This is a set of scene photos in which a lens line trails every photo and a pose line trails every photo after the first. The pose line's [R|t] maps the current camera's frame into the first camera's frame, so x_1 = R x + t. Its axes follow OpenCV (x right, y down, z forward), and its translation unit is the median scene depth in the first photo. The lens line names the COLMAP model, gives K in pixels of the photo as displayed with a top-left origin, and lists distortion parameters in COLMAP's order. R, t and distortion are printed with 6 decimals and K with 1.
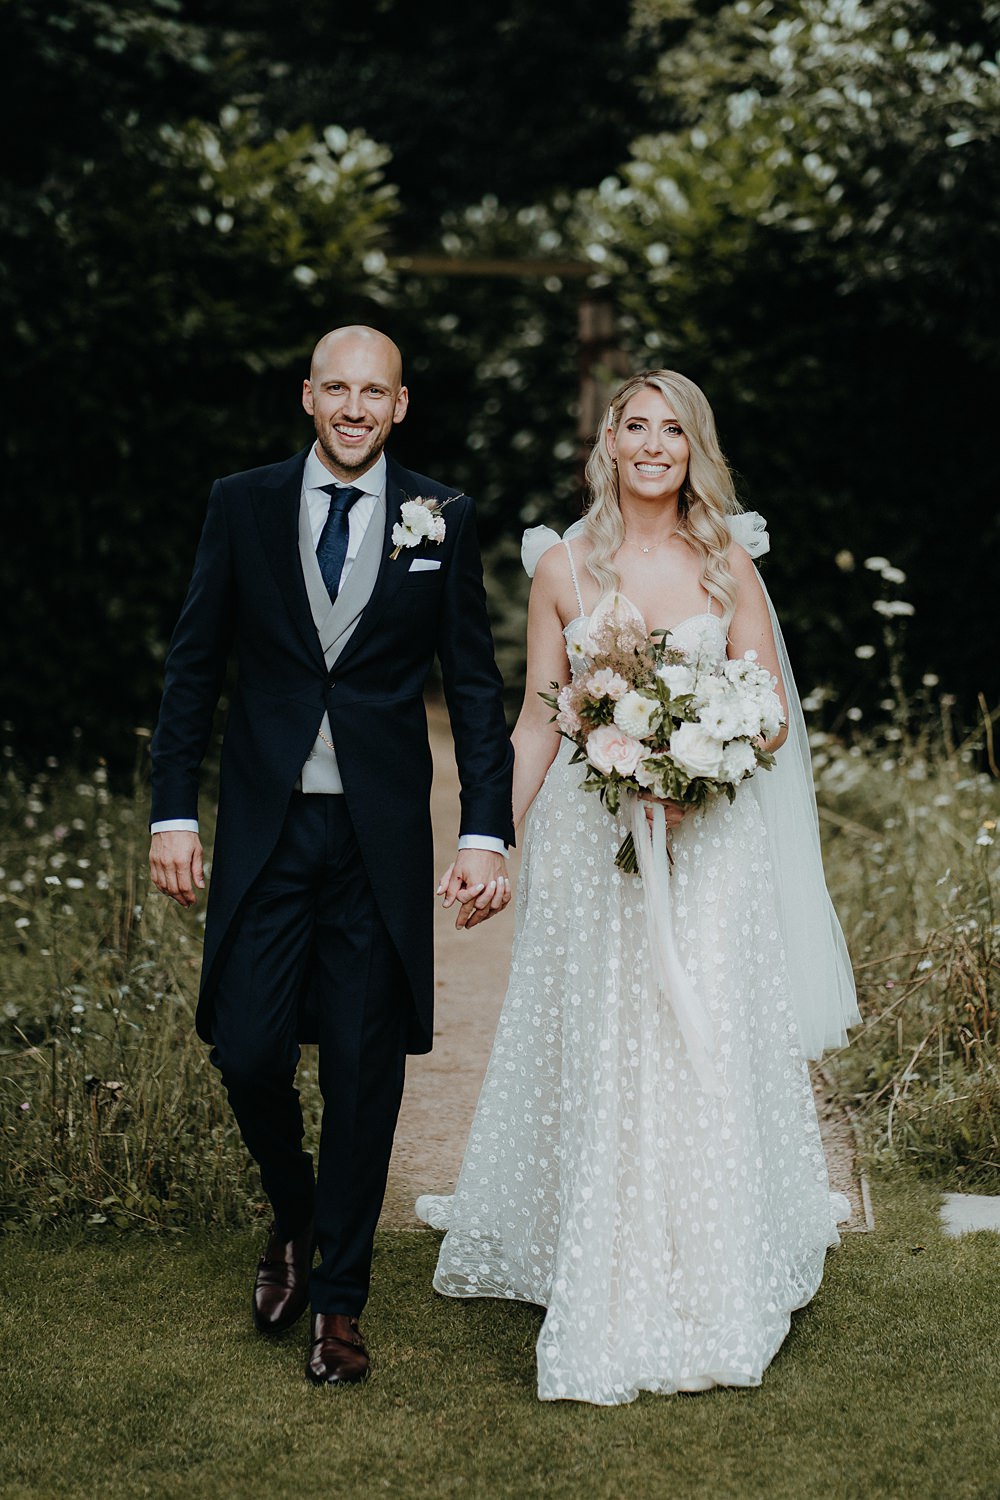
lens RADIAL K [[3710.9, 0, 500.0], [0, 3710.9, 750.0], [0, 0, 1]] dist [0.255137, -3.899384]
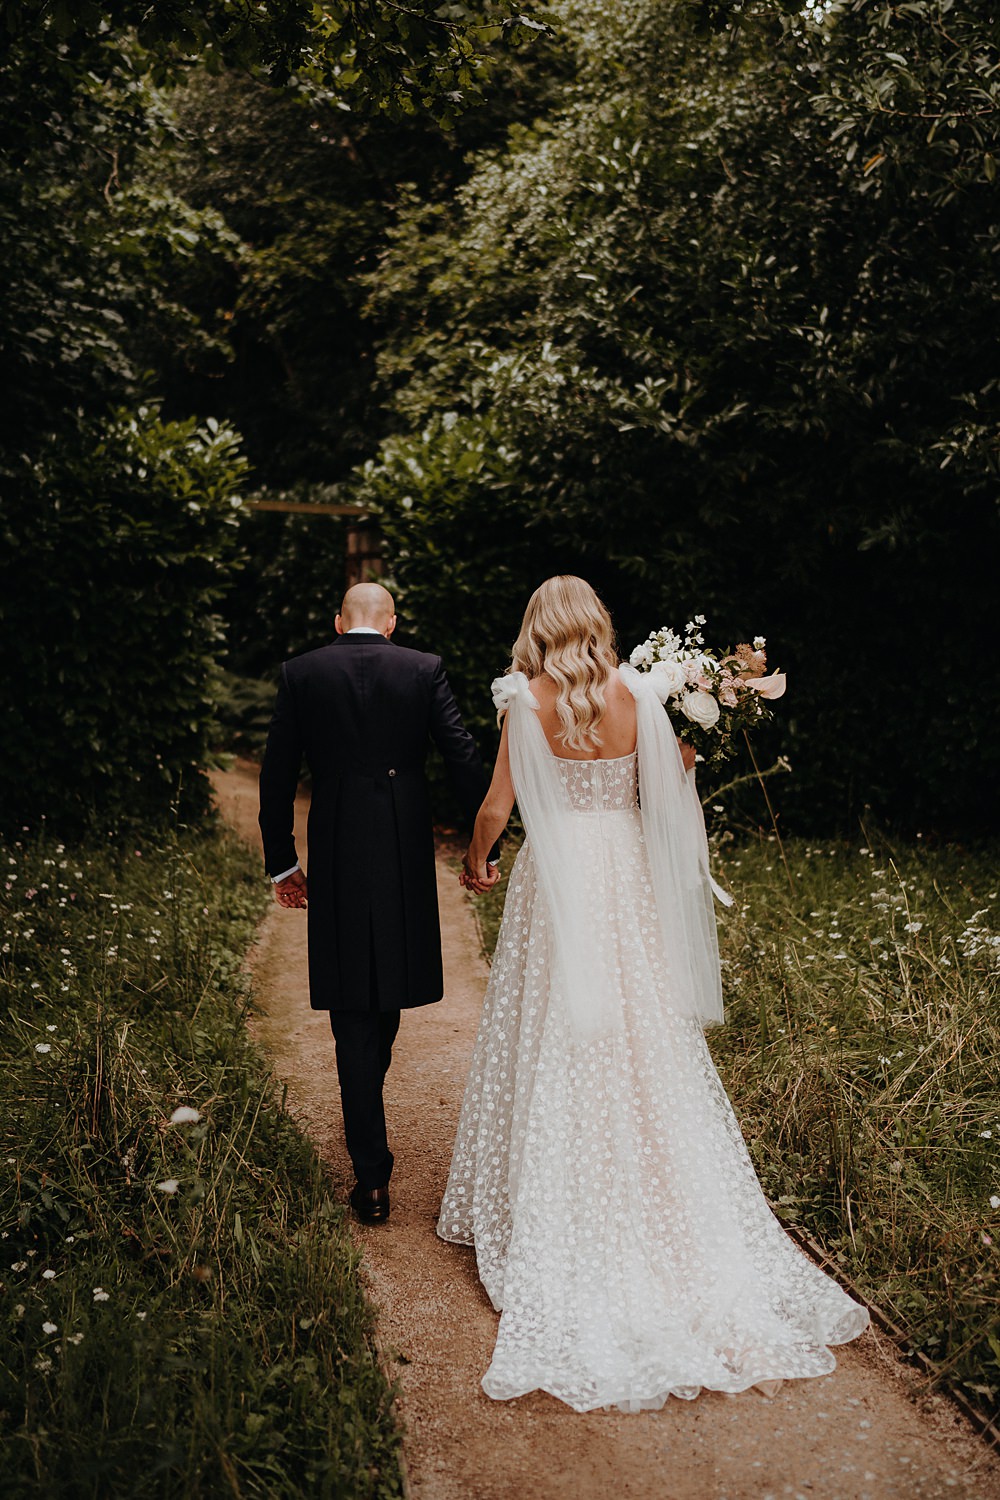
lens RADIAL K [[1496.7, 0, 500.8], [0, 1496.7, 699.7], [0, 0, 1]] dist [-0.078769, 0.005832]
pose [[0.981821, 0.006266, 0.189704, -0.042760], [-0.001988, 0.999740, -0.022733, -0.030662], [-0.189797, 0.021943, 0.981578, 0.346156]]
